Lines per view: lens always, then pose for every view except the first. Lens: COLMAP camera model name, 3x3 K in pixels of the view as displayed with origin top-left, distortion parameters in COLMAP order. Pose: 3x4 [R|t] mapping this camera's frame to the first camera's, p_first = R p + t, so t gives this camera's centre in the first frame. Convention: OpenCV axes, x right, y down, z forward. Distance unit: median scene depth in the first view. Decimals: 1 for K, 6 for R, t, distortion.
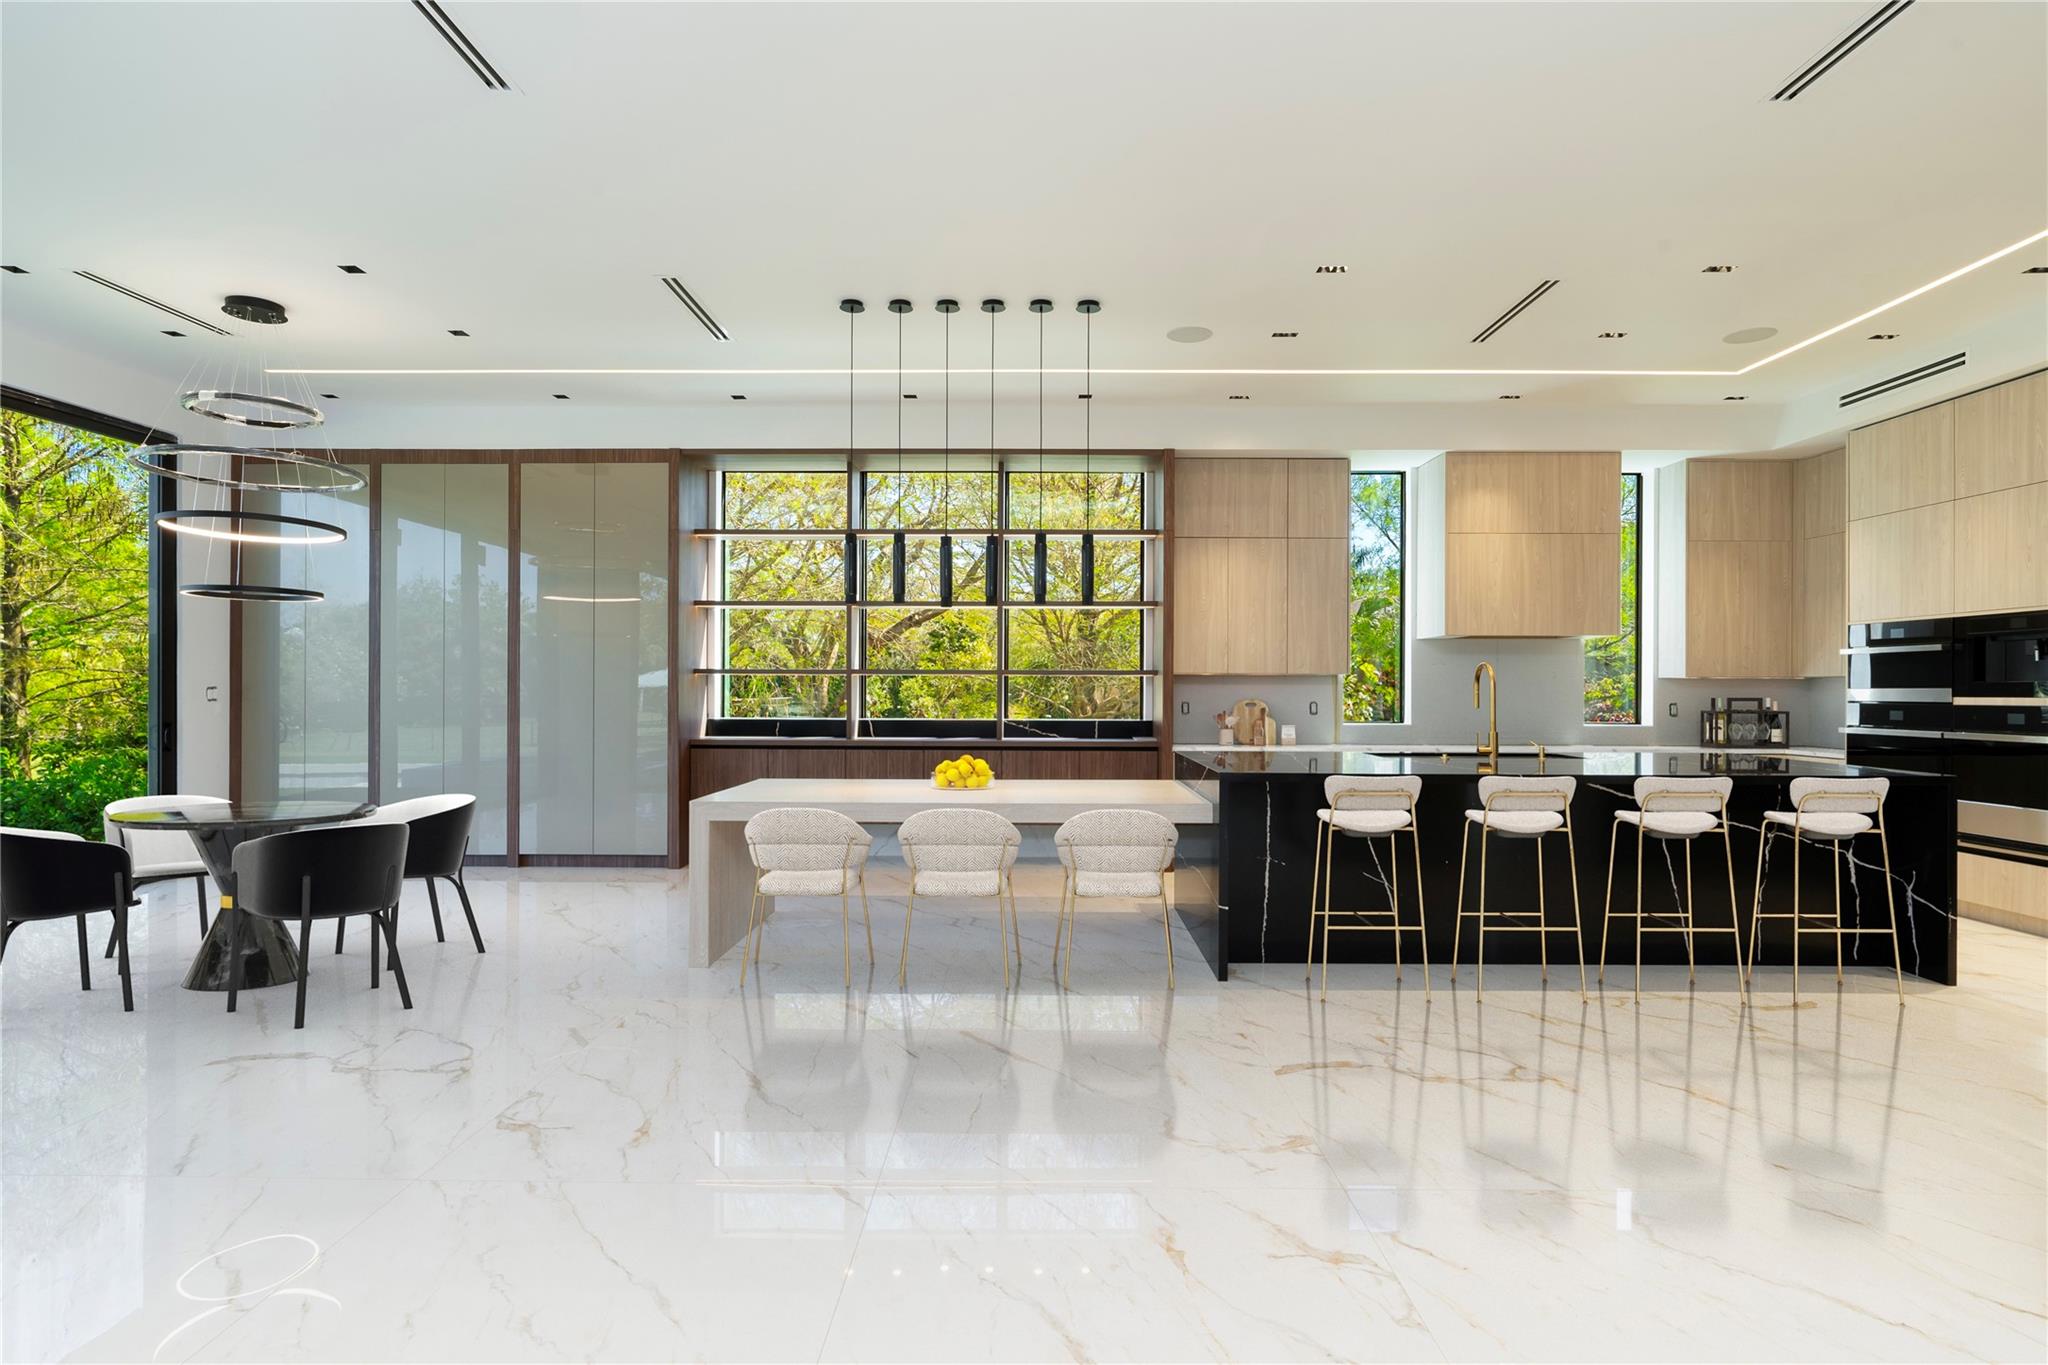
lens RADIAL K [[1044.7, 0, 1032.1], [0, 1044.7, 690.1], [0, 0, 1]] dist [0.002181, 0.000648]
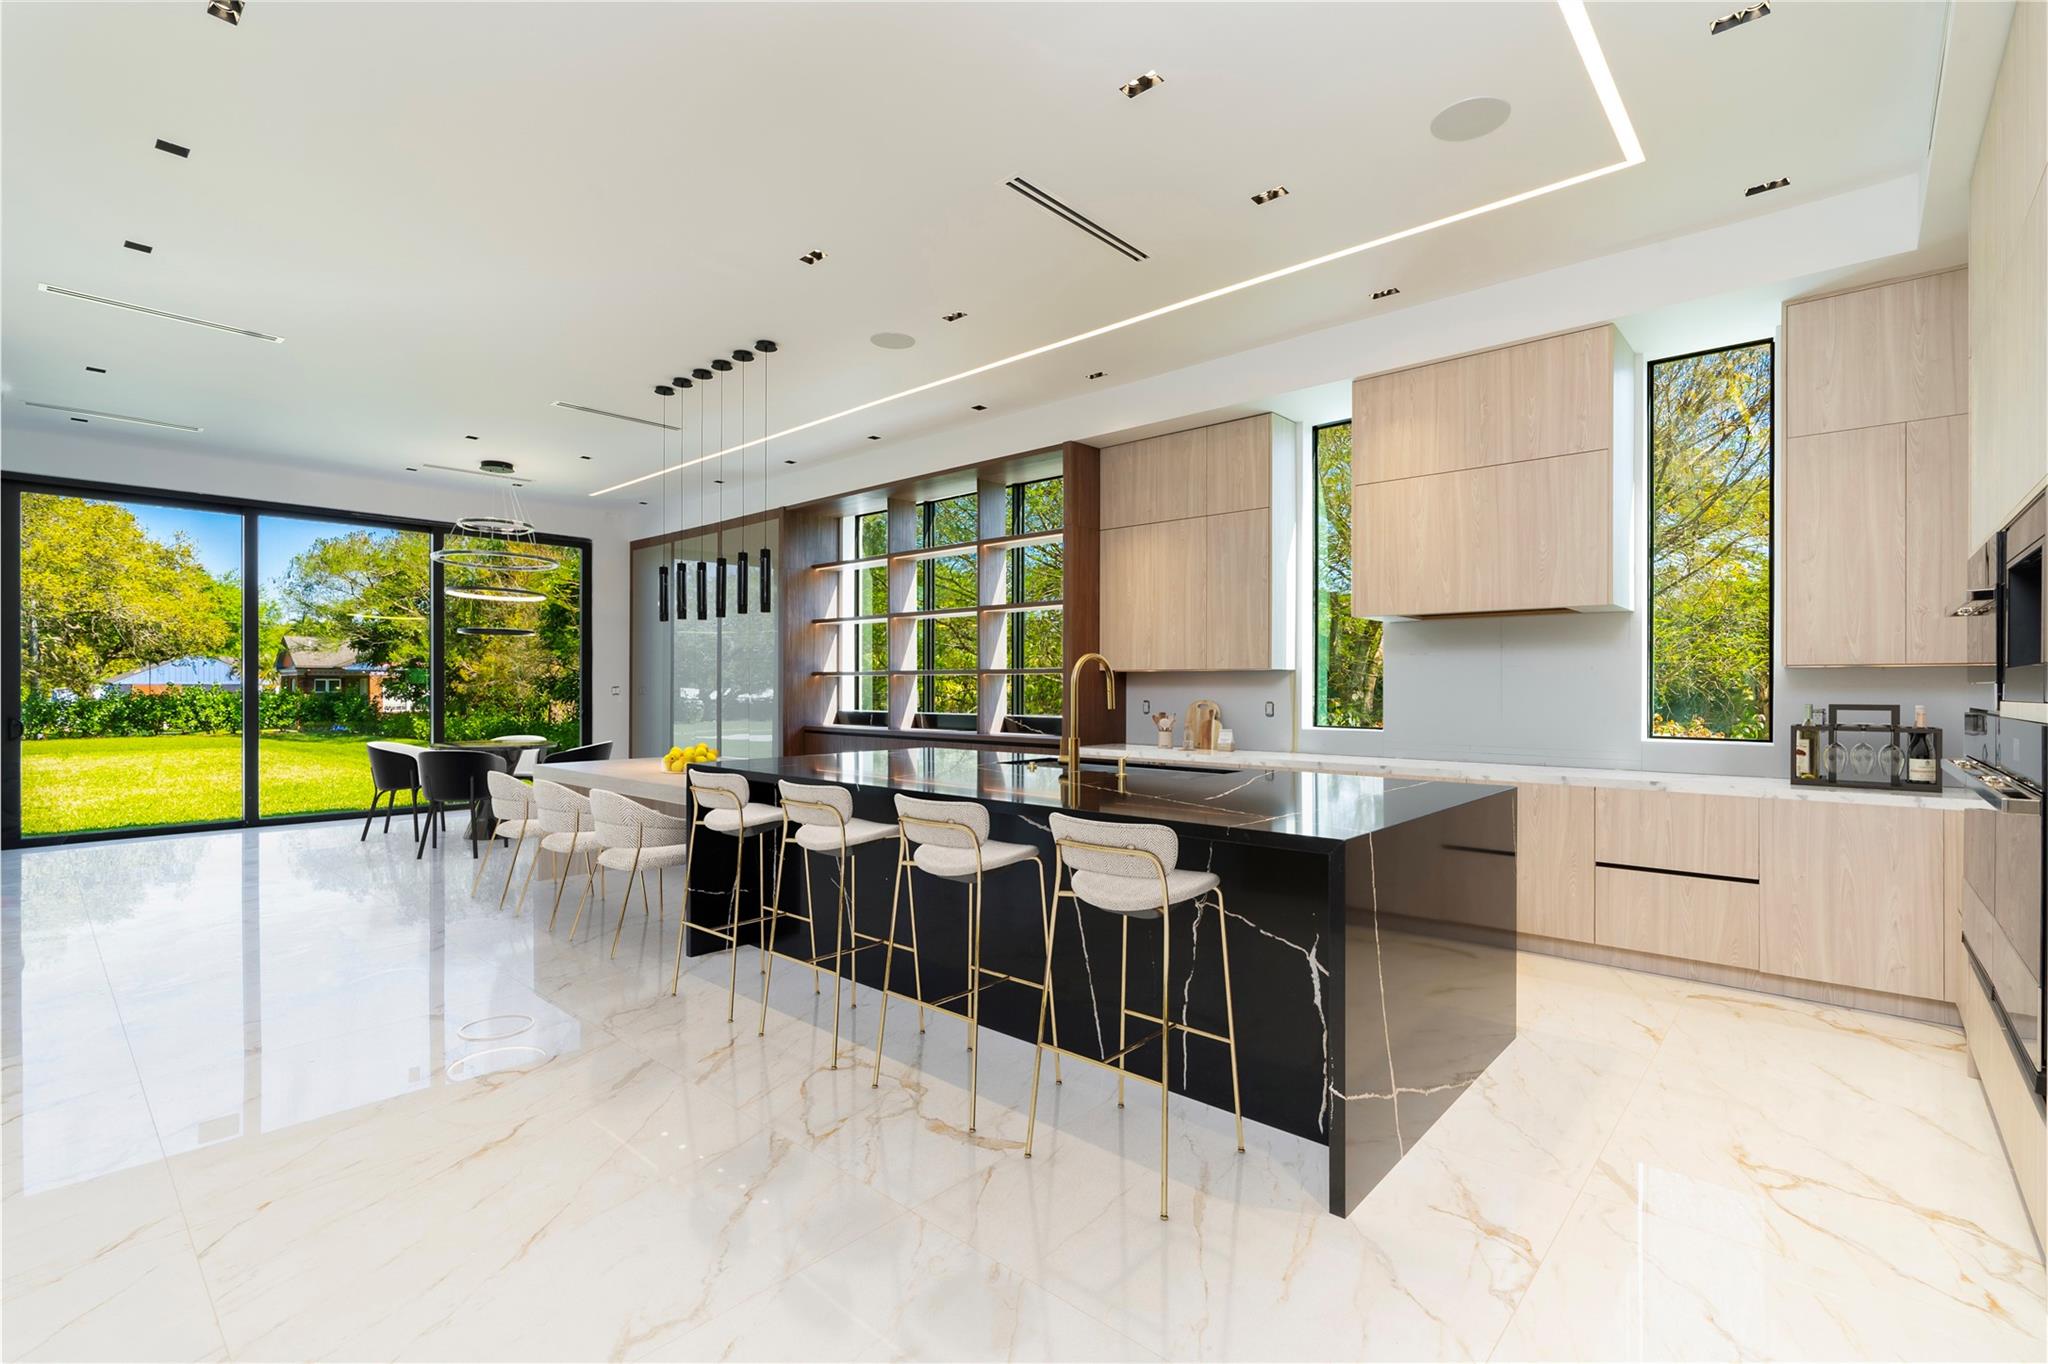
lens RADIAL K [[930.4, 0, 1030.8], [0, 930.4, 680.7], [0, 0, 1]] dist [-0.000081, -0.000214]
pose [[0.744757, -0.005349, -0.667314, 0.675870], [-0.003967, 0.999915, -0.012443, 0.004110], [0.667324, 0.011914, 0.744672, 0.326440]]
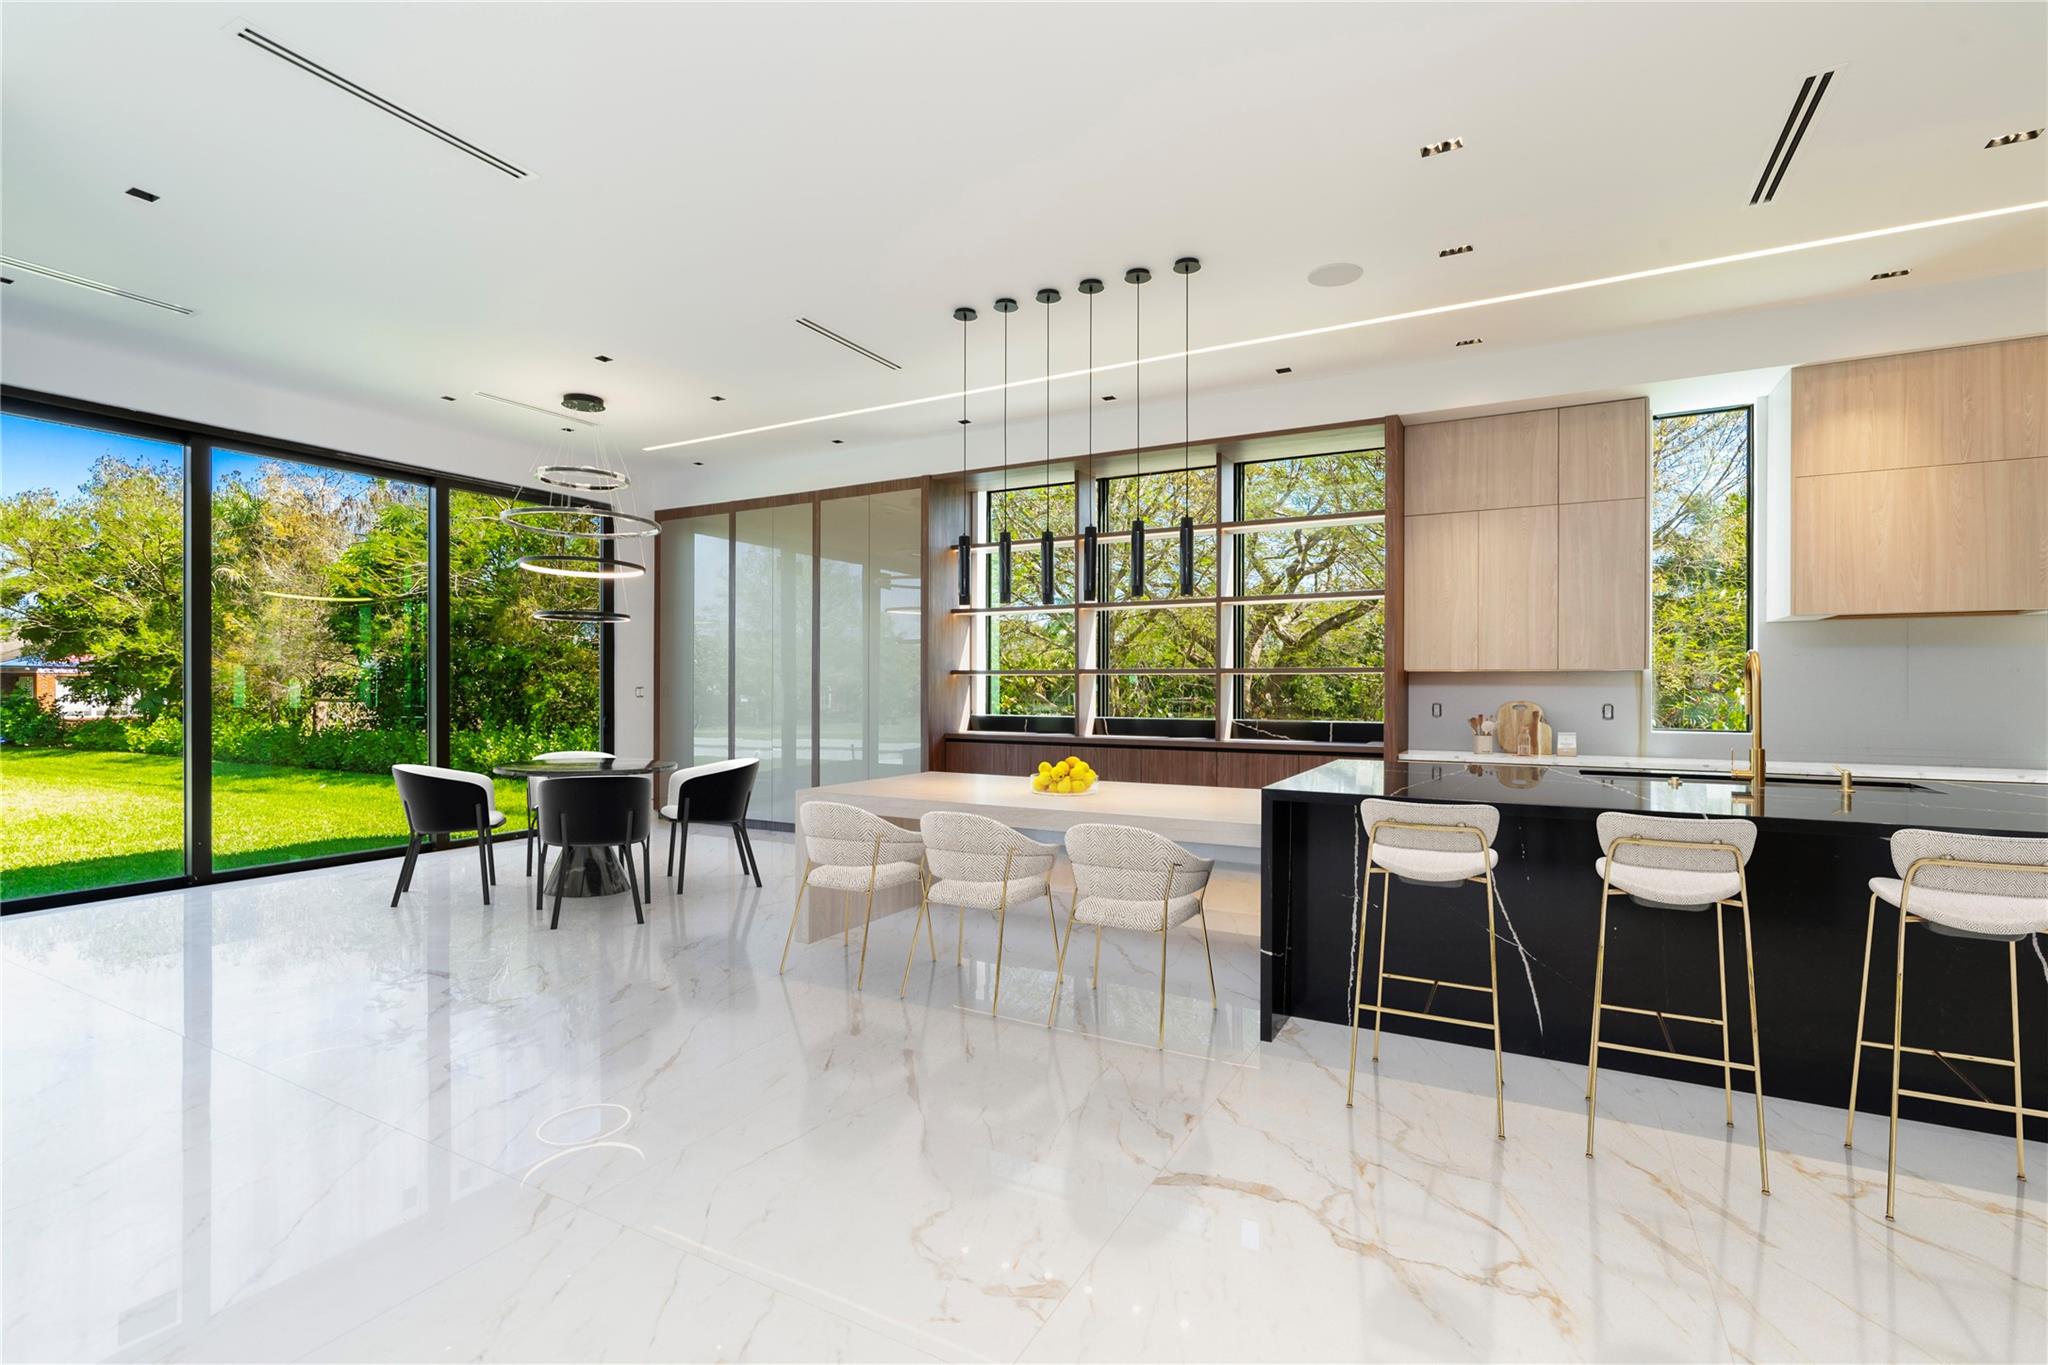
lens RADIAL K [[929.4, 0, 1031.7], [0, 929.4, 688.4], [0, 0, 1]] dist [-0.000329, -0.000370]
pose [[0.884111, -0.001013, -0.467277, 0.225730], [-0.000030, 0.999998, -0.002224, 0.001087], [0.467278, 0.001980, 0.884108, 0.163584]]
